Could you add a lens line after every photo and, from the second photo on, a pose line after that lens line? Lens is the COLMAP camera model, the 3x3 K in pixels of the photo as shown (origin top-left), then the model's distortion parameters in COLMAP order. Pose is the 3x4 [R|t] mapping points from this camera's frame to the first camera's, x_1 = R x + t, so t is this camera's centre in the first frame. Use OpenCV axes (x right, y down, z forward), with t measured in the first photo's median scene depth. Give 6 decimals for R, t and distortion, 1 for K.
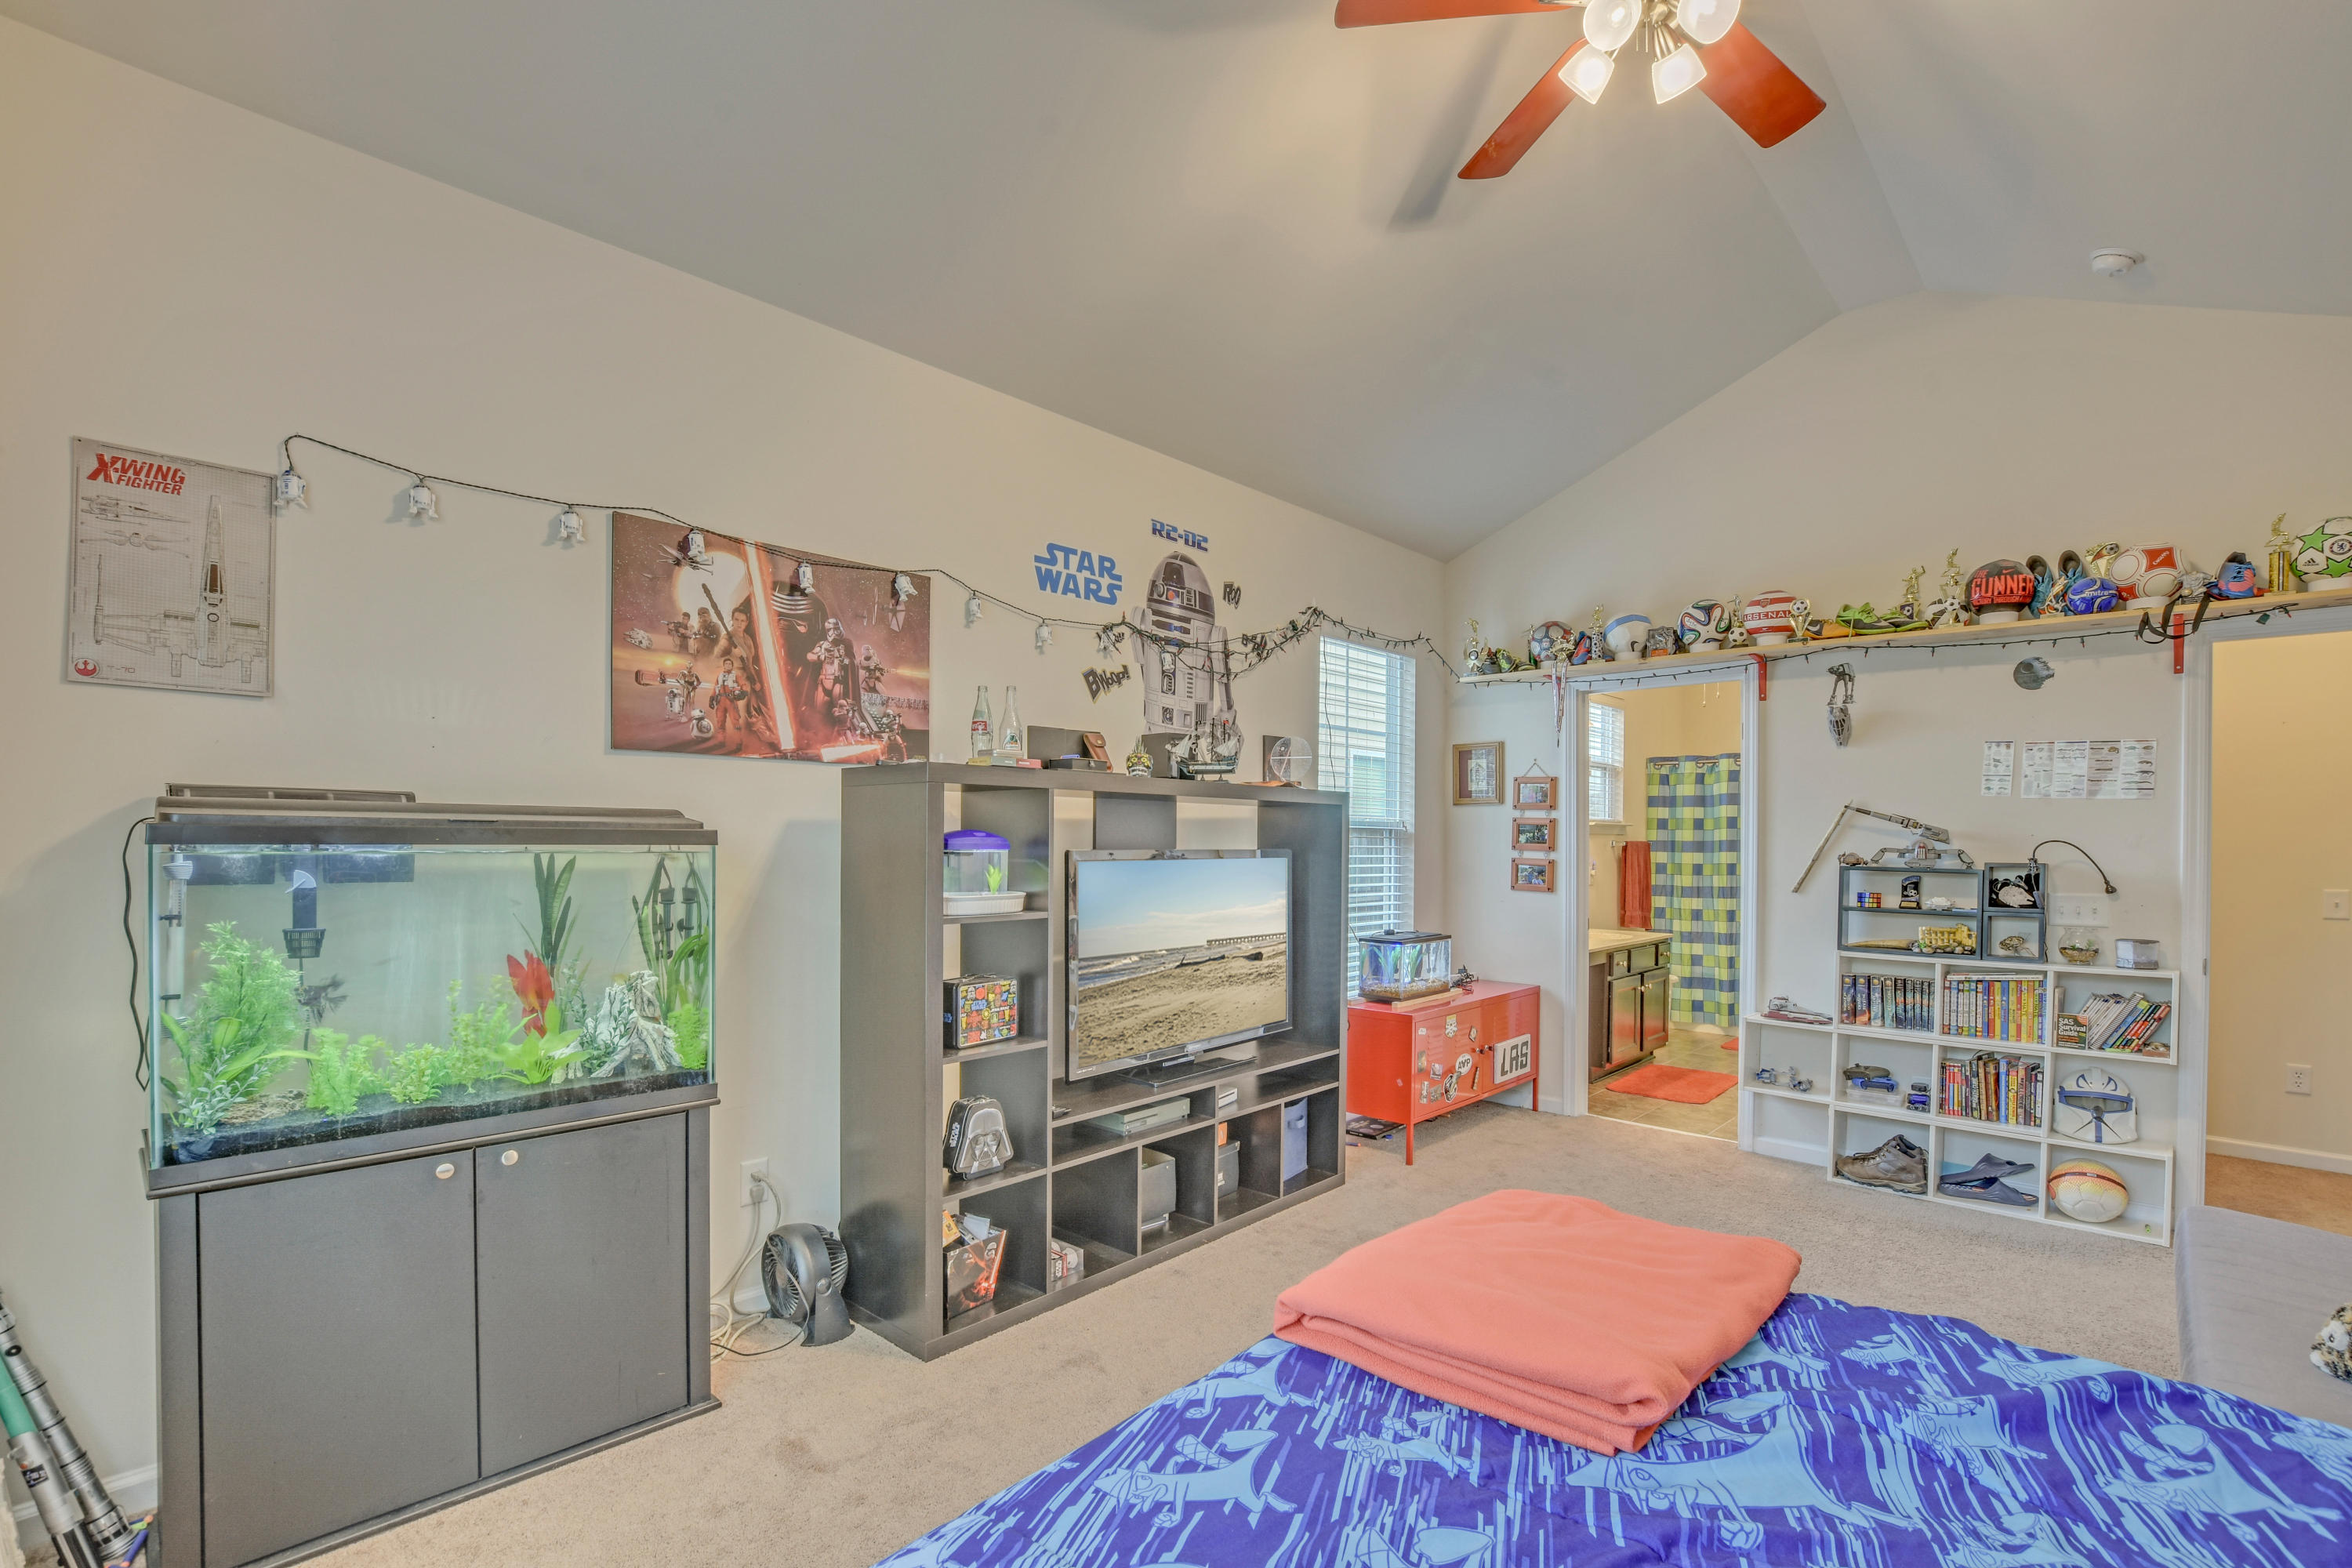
lens RADIAL K [[1038.5, 0, 1165.2], [0, 1038.5, 861.3], [0, 0, 1]] dist [-0.019683, -0.000457]
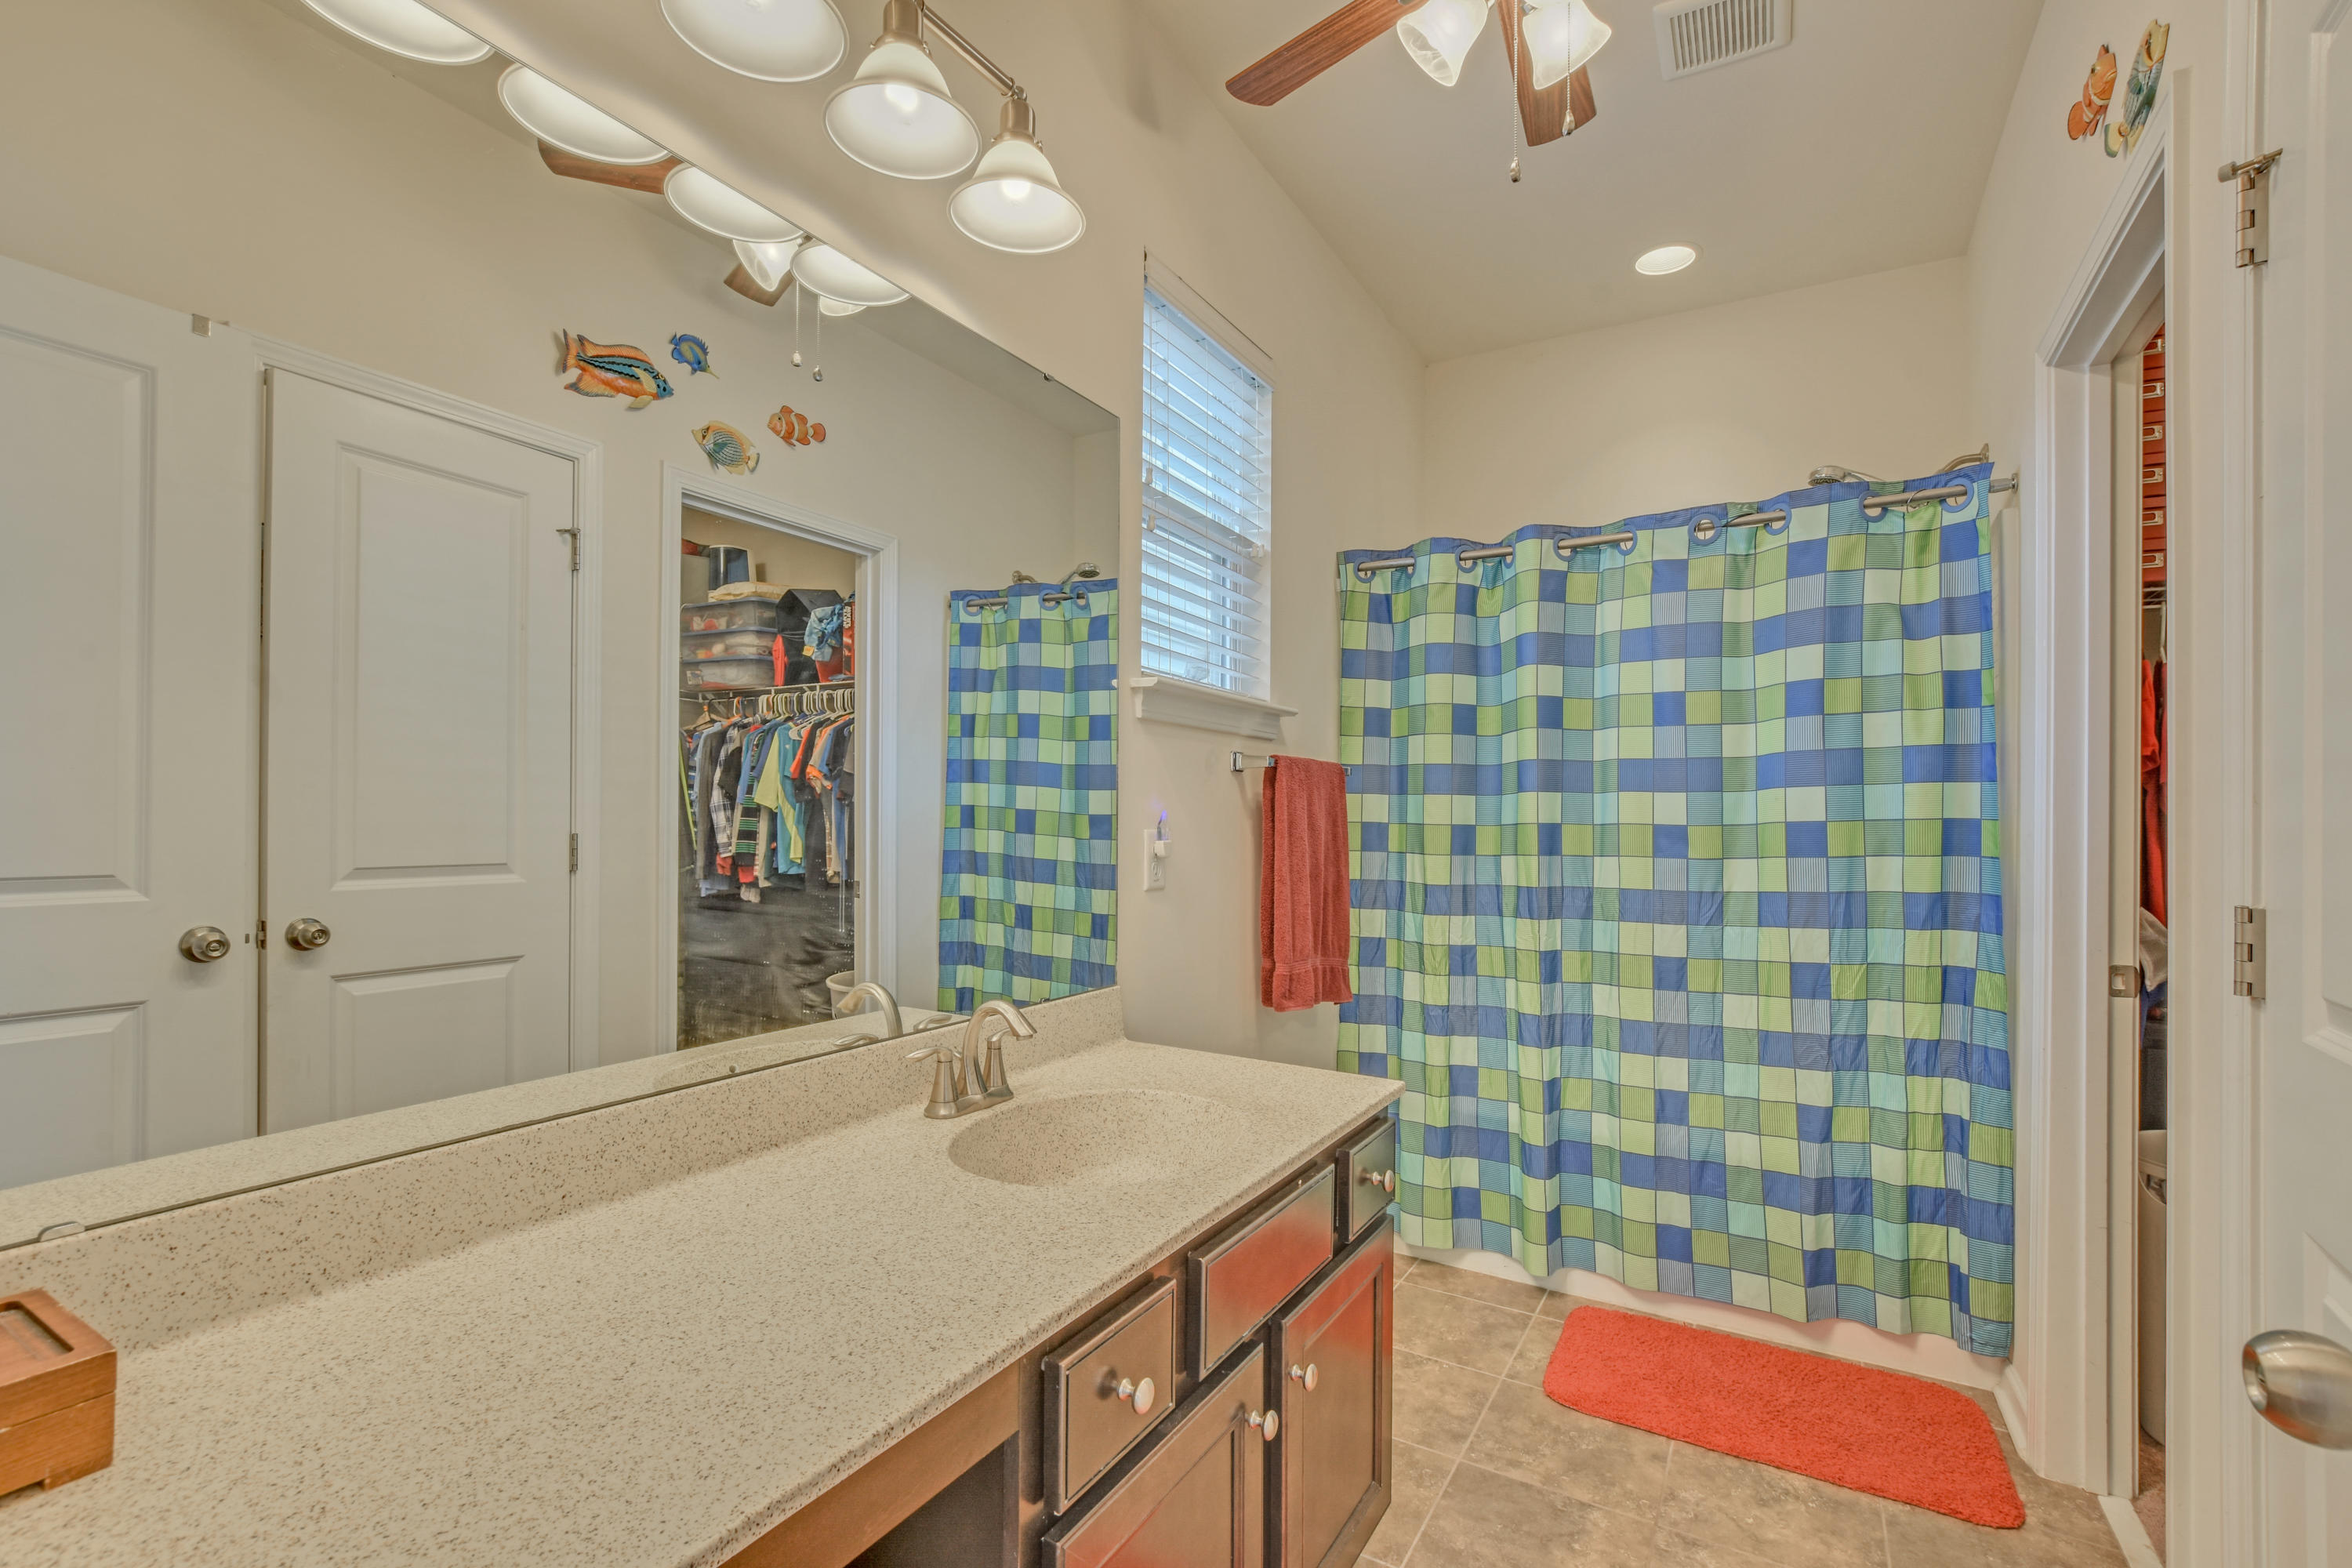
lens RADIAL K [[1038.5, 0, 1160.8], [0, 1038.5, 795.1], [0, 0, 1]] dist [-0.019683, -0.000457]
pose [[0.973453, 0.012120, 0.228567, 0.557125], [-0.002976, 0.999183, -0.040310, 0.012755], [-0.228869, 0.038560, 0.972693, 1.138483]]
